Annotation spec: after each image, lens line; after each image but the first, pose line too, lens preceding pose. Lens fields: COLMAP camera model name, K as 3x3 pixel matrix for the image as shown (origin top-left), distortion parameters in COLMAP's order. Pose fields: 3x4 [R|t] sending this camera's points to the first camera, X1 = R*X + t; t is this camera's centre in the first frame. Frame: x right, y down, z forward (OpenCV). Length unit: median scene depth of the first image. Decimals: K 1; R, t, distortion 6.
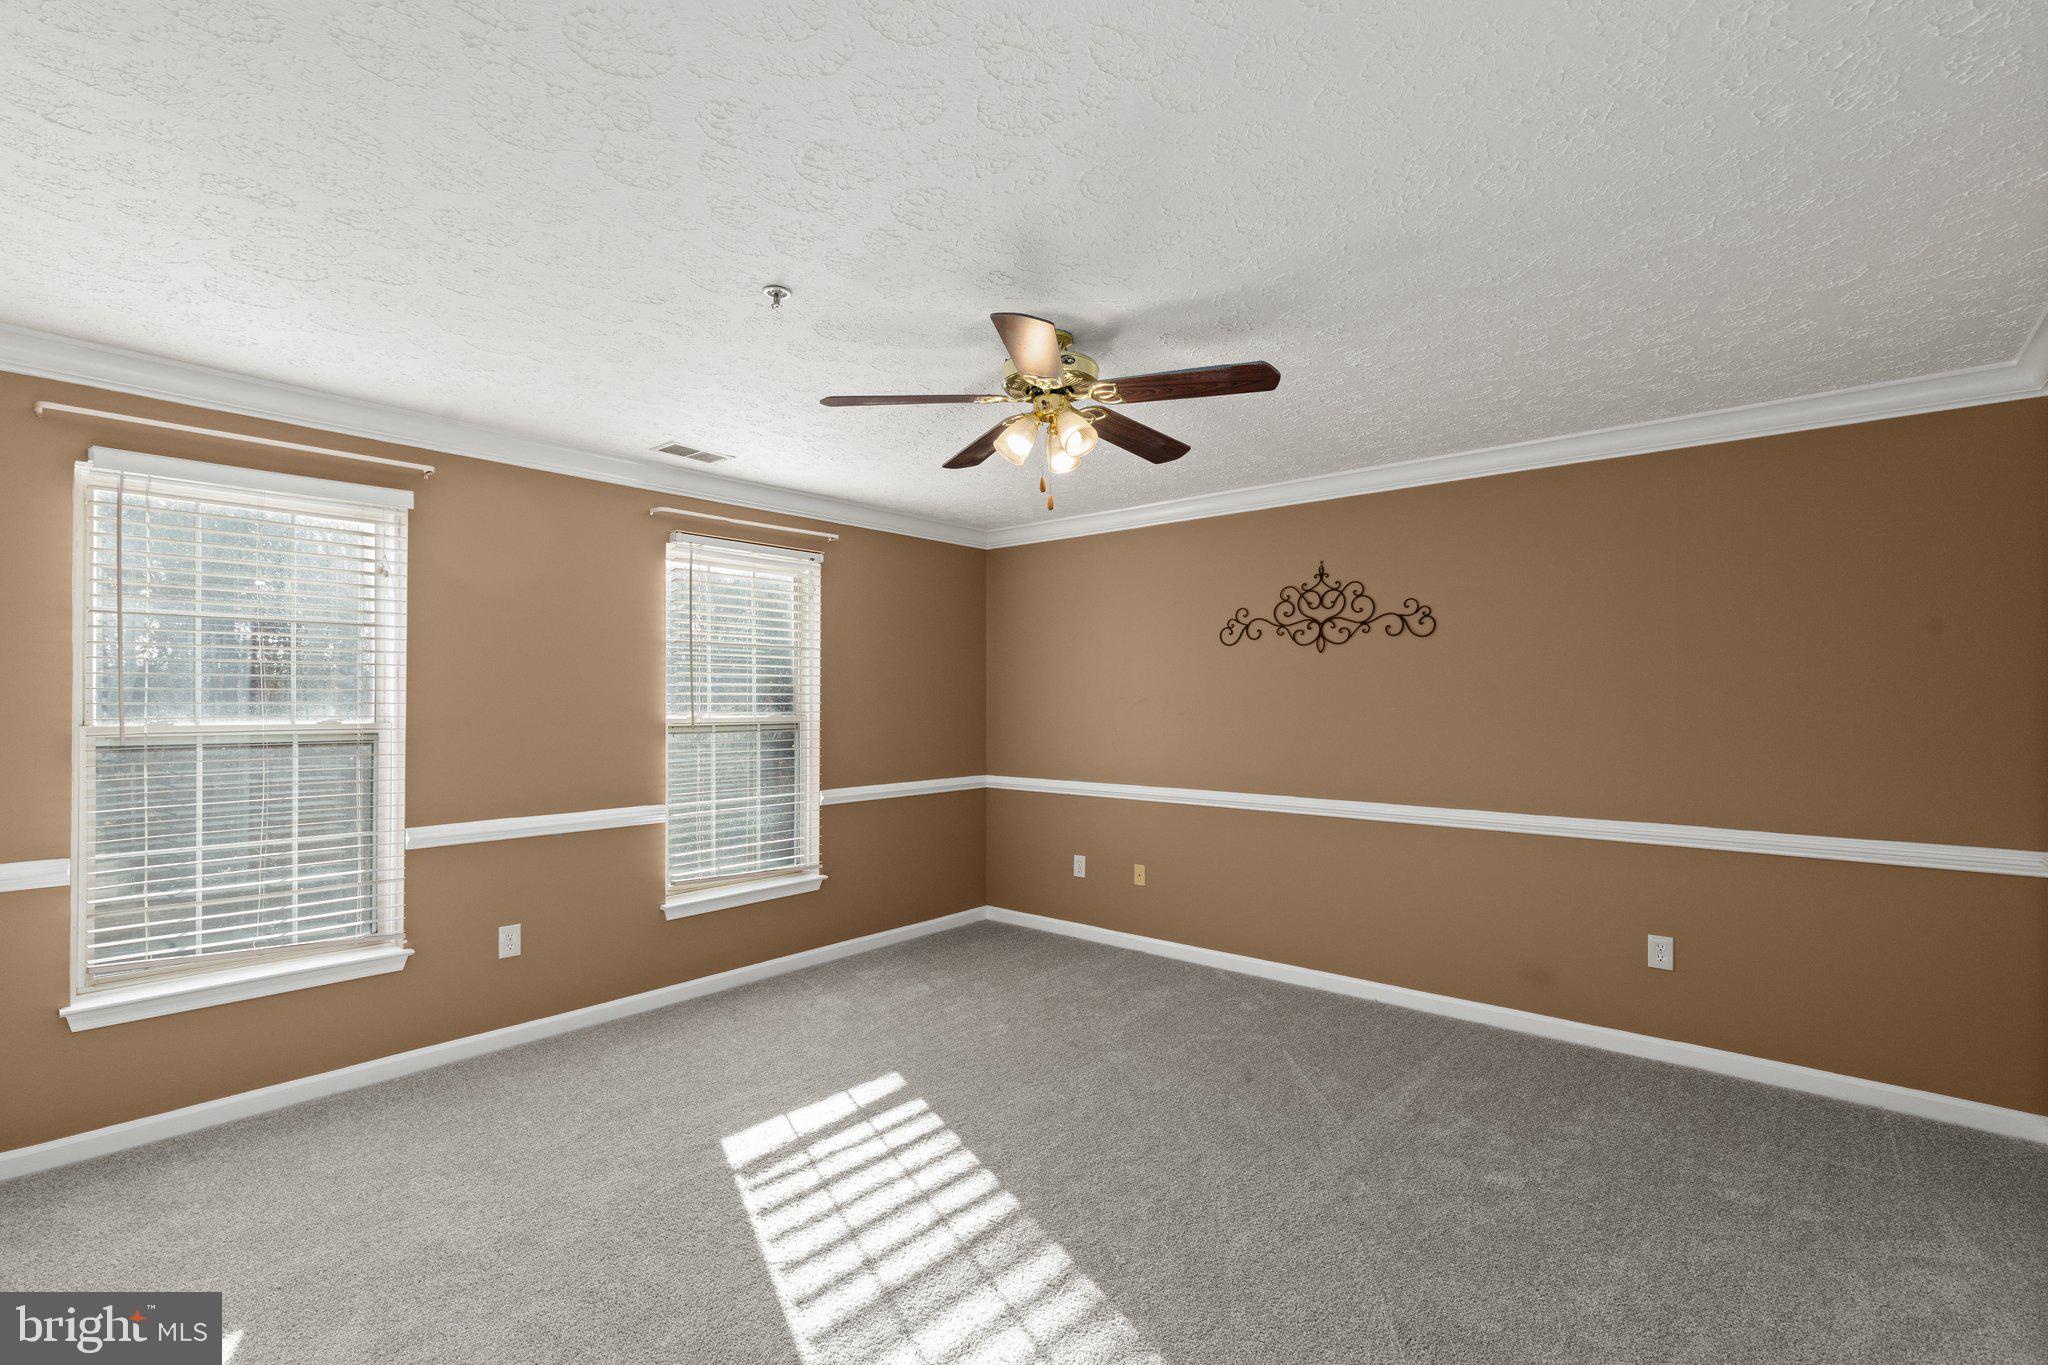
lens RADIAL K [[944.6, 0, 1025.9], [0, 944.6, 693.8], [0, 0, 1]] dist [0.002139, 0.000104]
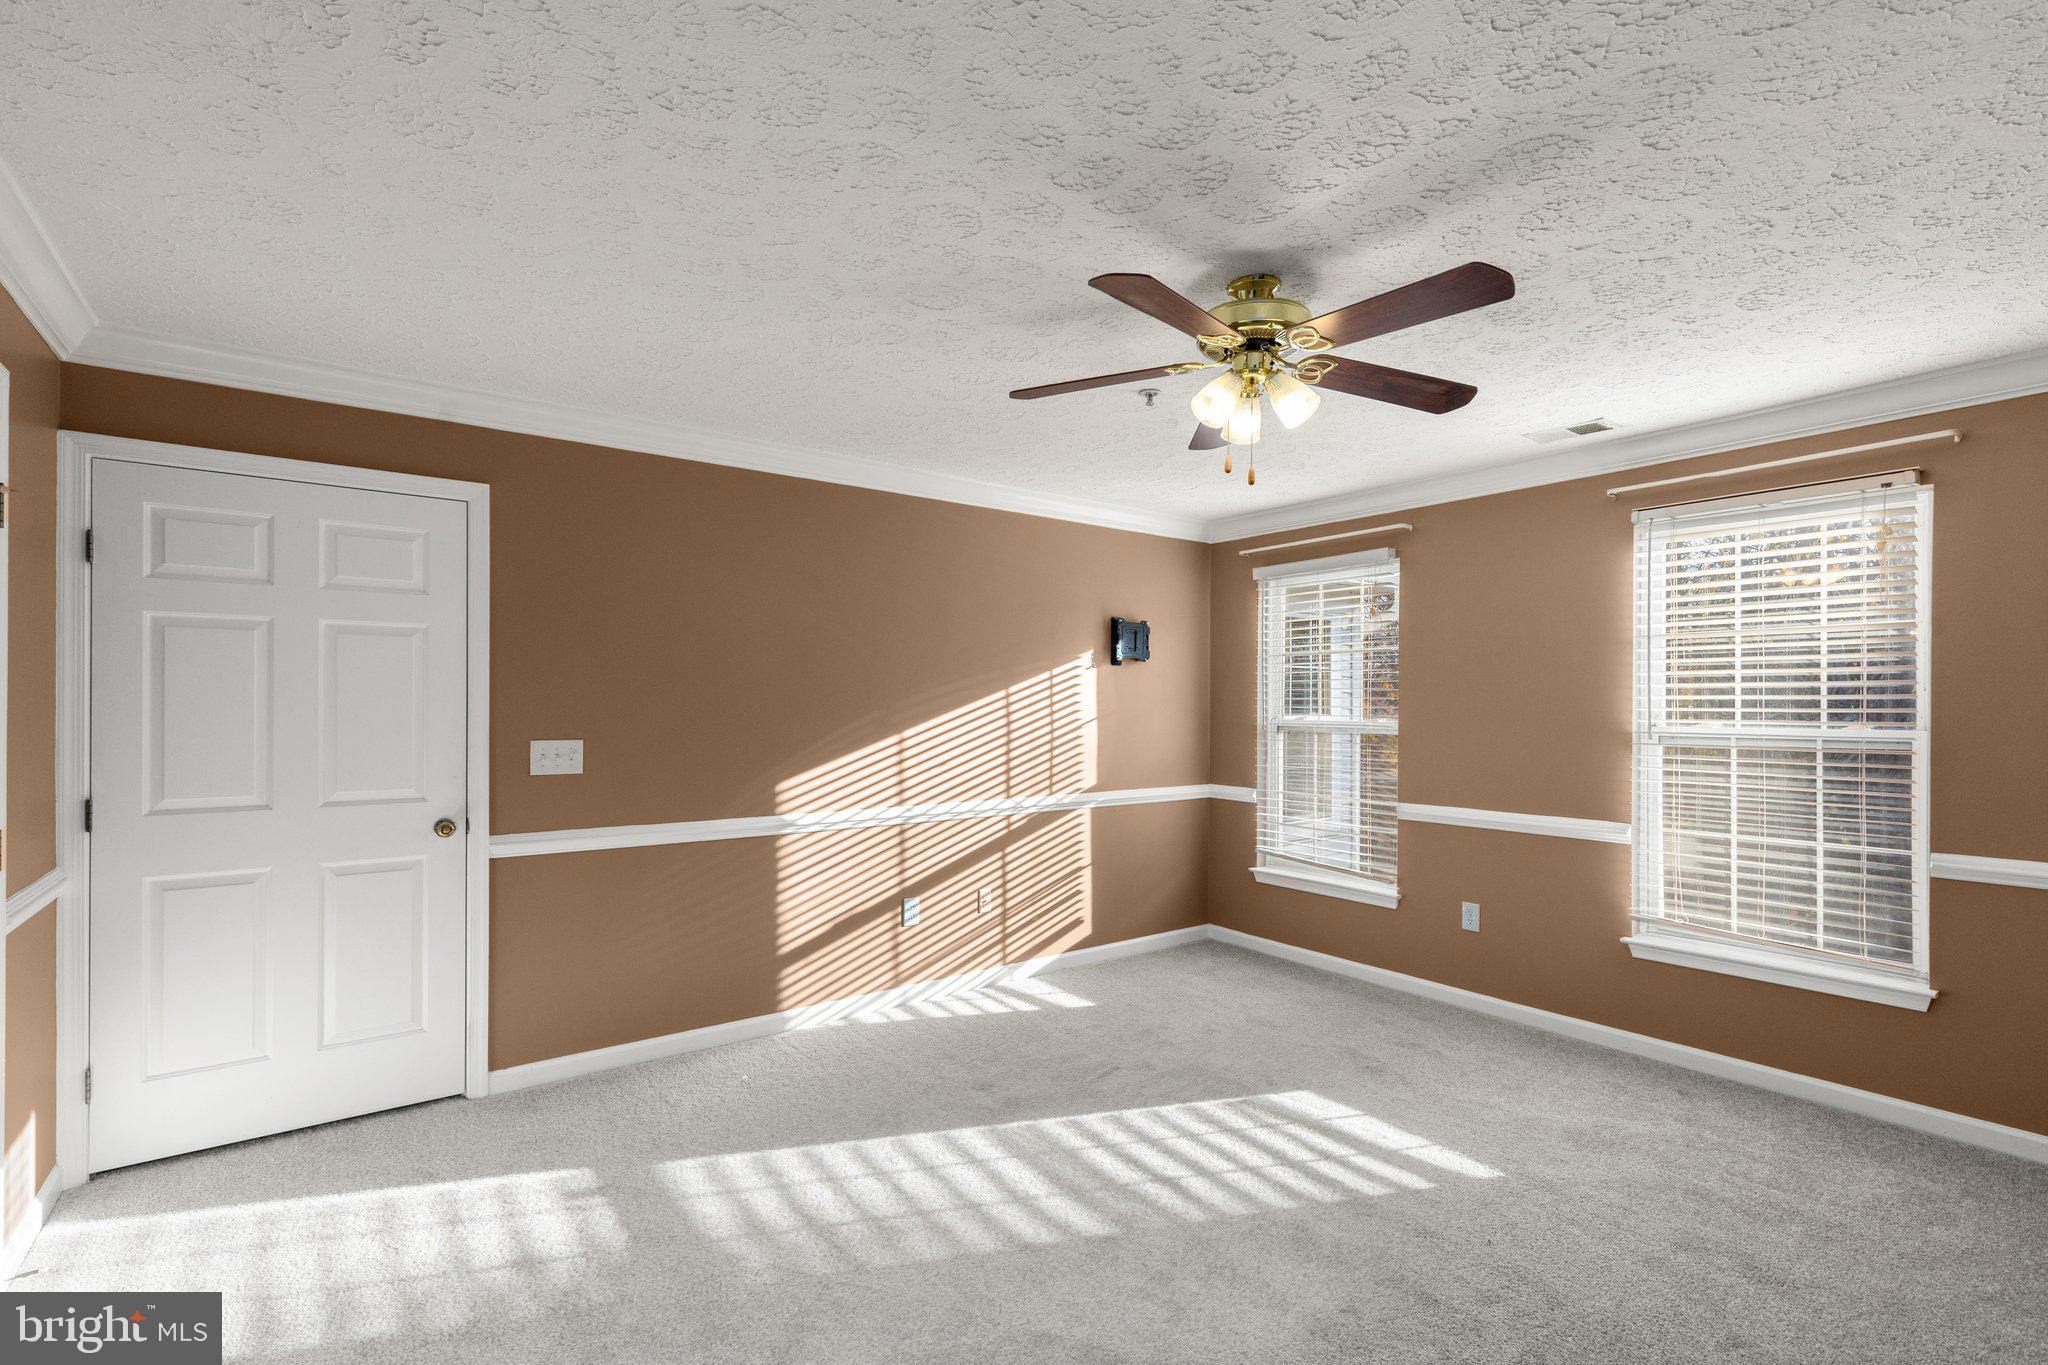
lens RADIAL K [[936.2, 0, 1024.2], [0, 936.2, 702.9], [0, 0, 1]] dist [-0.001039, -0.000091]
pose [[-0.256774, -0.002014, -0.966469, 0.823733], [0.005317, 0.999980, -0.003496, 0.005753], [0.966457, -0.006036, -0.256758, 0.922800]]
